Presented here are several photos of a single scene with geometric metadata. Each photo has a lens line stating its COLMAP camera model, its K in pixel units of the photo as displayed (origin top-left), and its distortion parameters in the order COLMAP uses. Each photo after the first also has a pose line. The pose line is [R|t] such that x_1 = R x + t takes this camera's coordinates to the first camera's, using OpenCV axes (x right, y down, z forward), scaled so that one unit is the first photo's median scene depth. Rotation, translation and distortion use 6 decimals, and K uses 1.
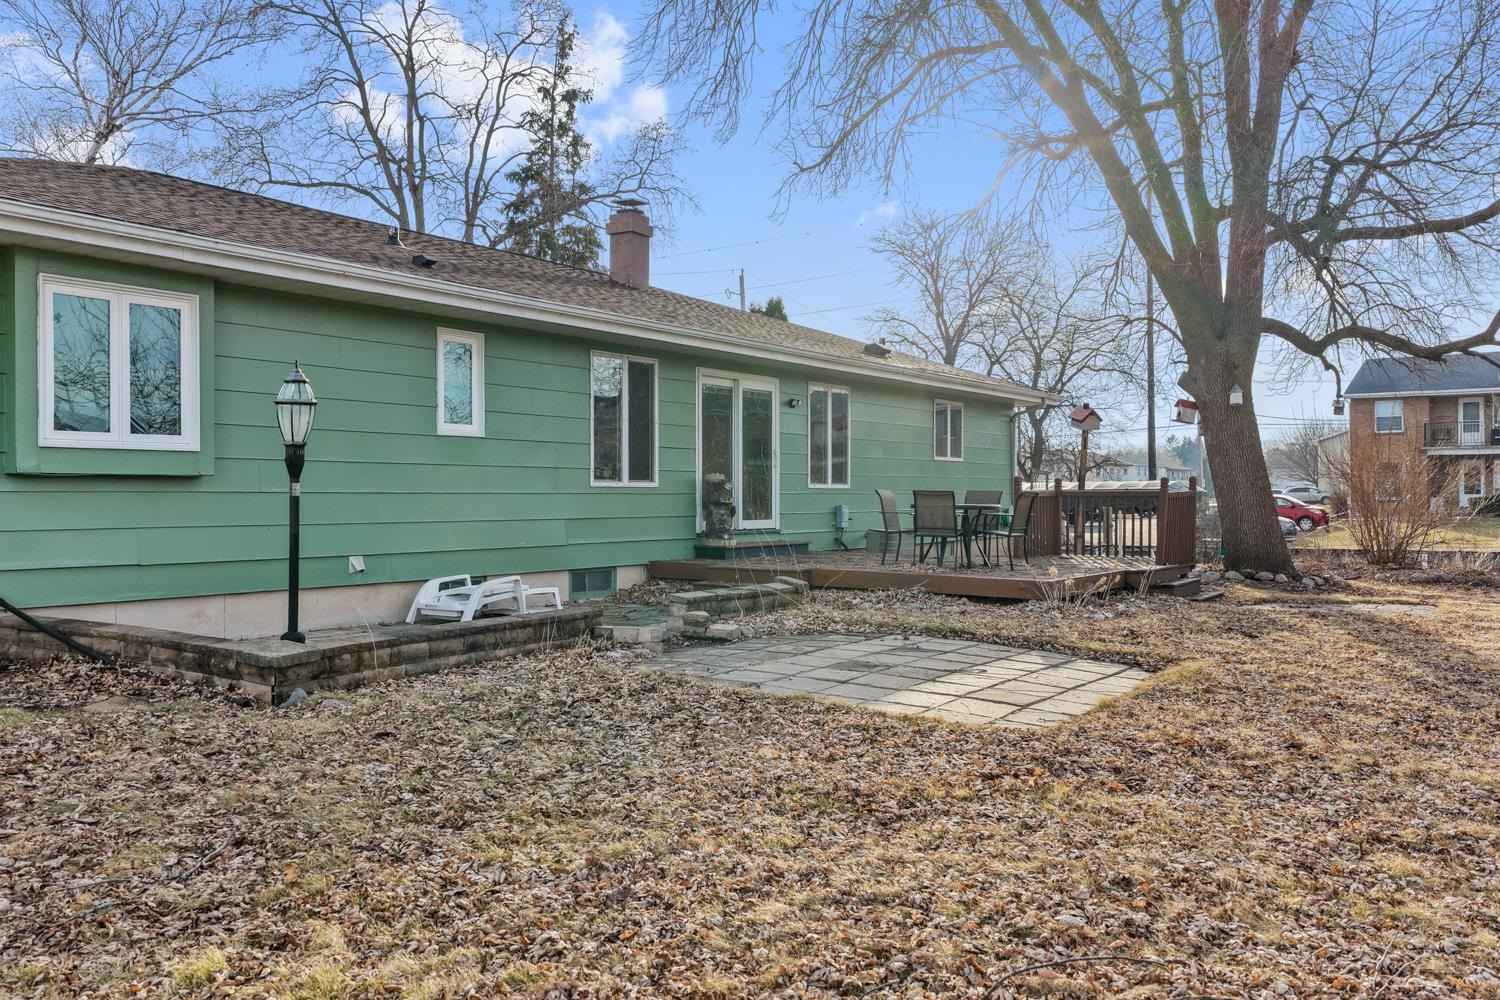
lens RADIAL K [[1248.1, 0, 750.0], [0, 1248.1, 500.0], [0, 0, 1]] dist [-0.020666, 0.042469]
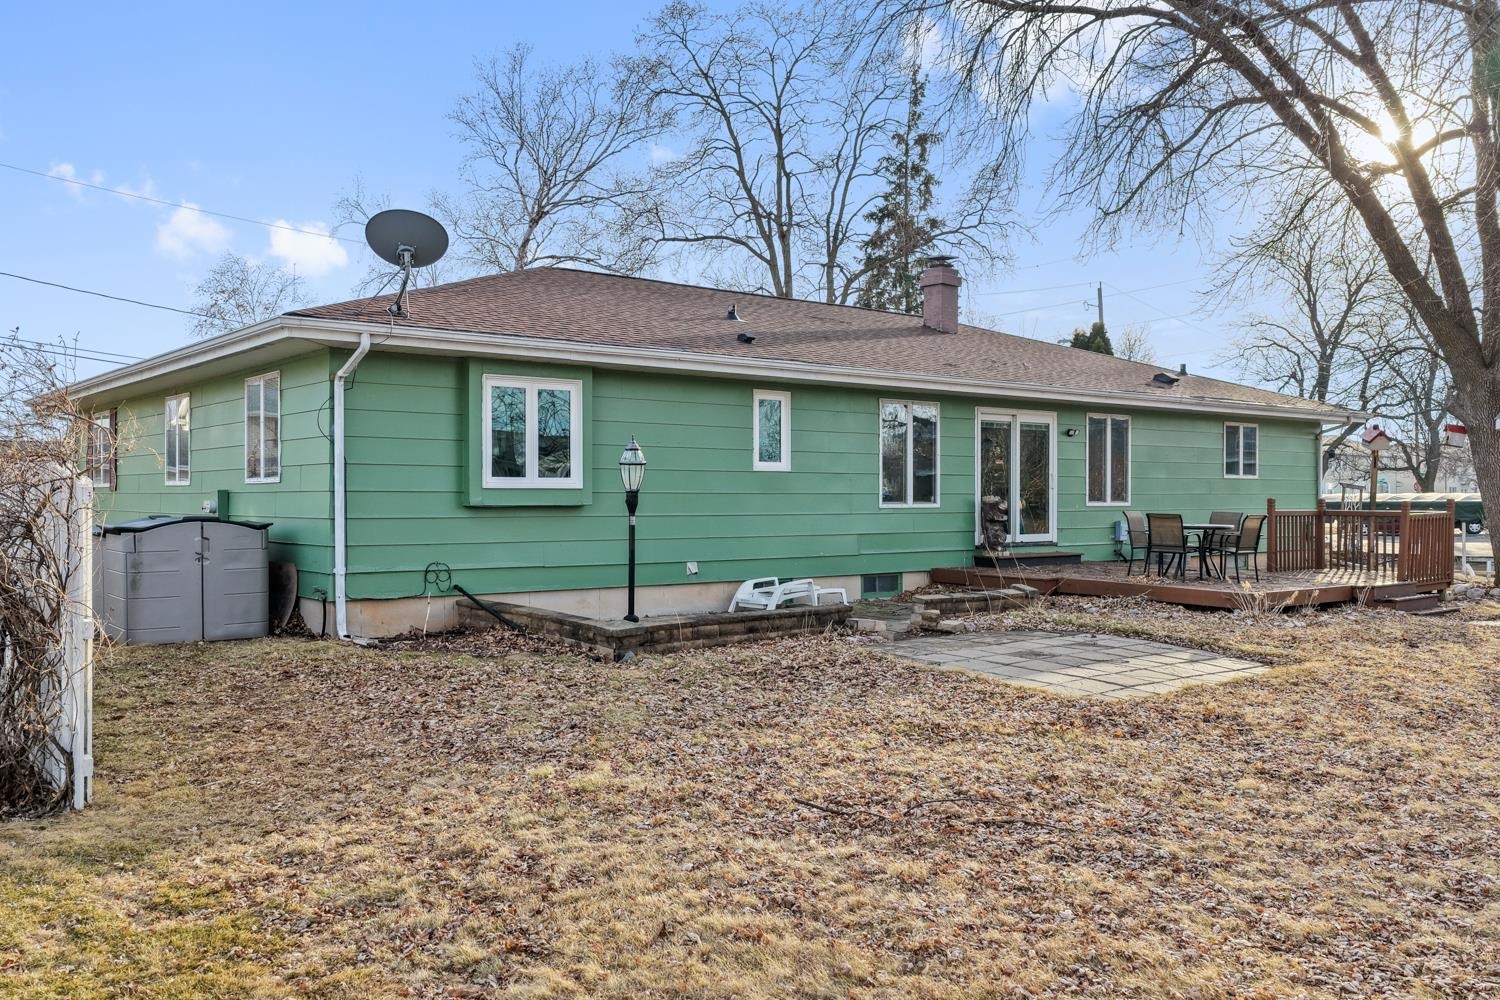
lens RADIAL K [[1222.9, 0, 768.9], [0, 1222.9, 509.3], [0, 0, 1]] dist [-0.003691, 0.009042]
pose [[0.955980, 0.006033, -0.293371, 0.122601], [-0.003737, 0.999958, 0.008388, -0.018930], [0.293409, -0.006923, 0.955962, -0.198156]]
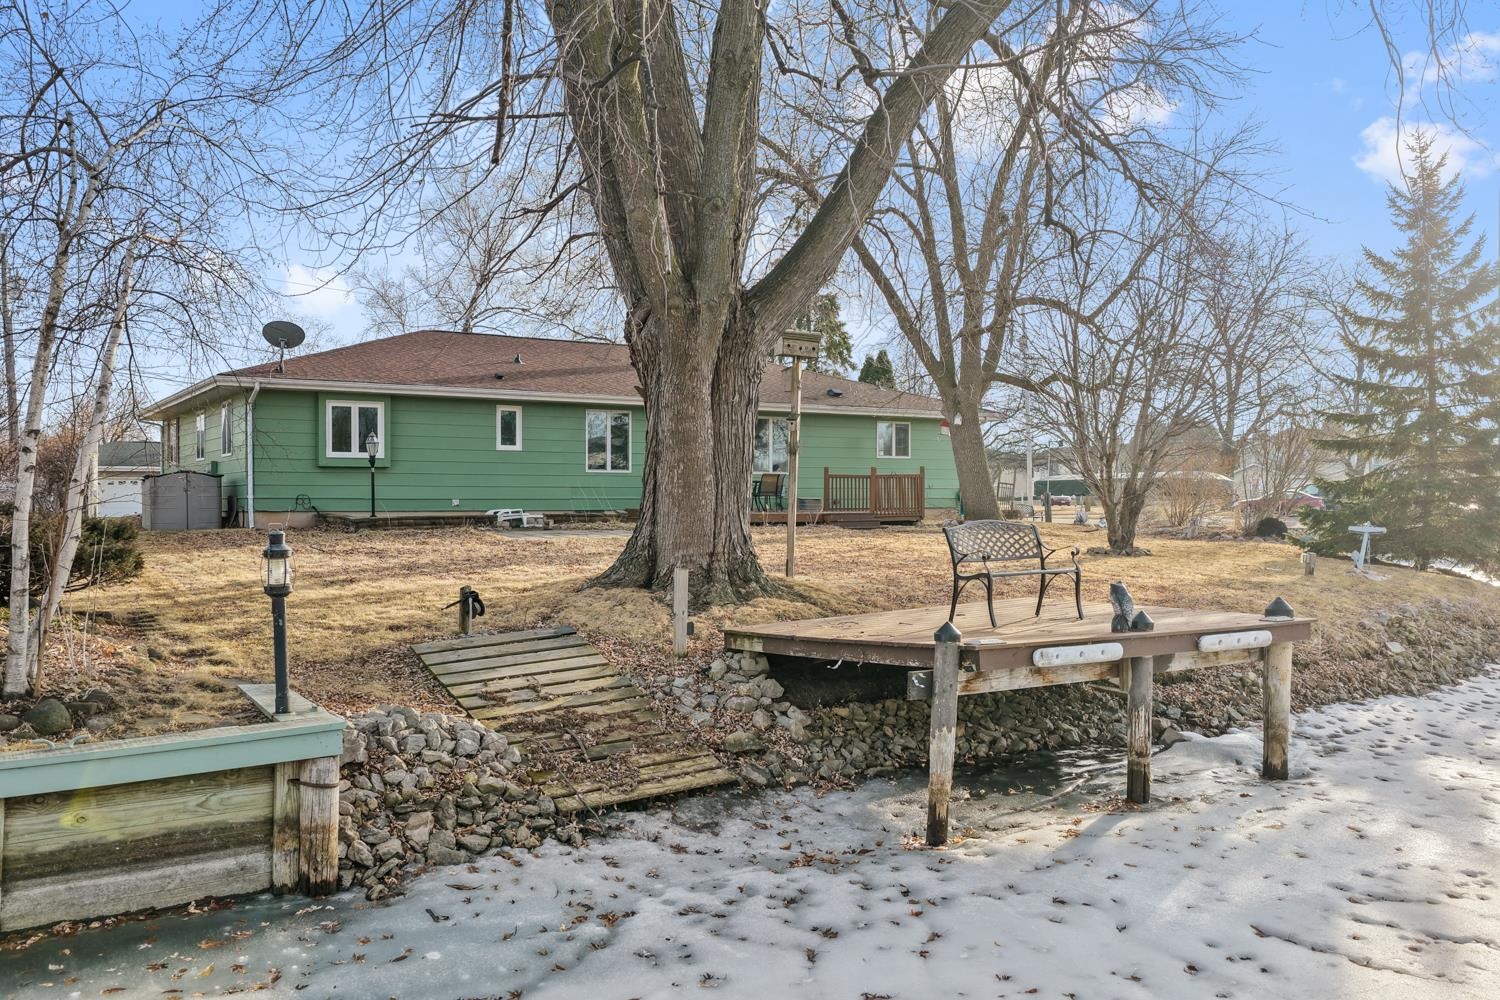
lens RADIAL K [[1209.0, 0, 773.8], [0, 1209.0, 498.5], [0, 0, 1]] dist [-0.003766, 0.000162]
pose [[0.924830, -0.001200, -0.380379, 0.947497], [-0.000466, 0.999991, -0.004286, 0.042180], [0.380380, 0.004141, 0.924821, -0.794444]]
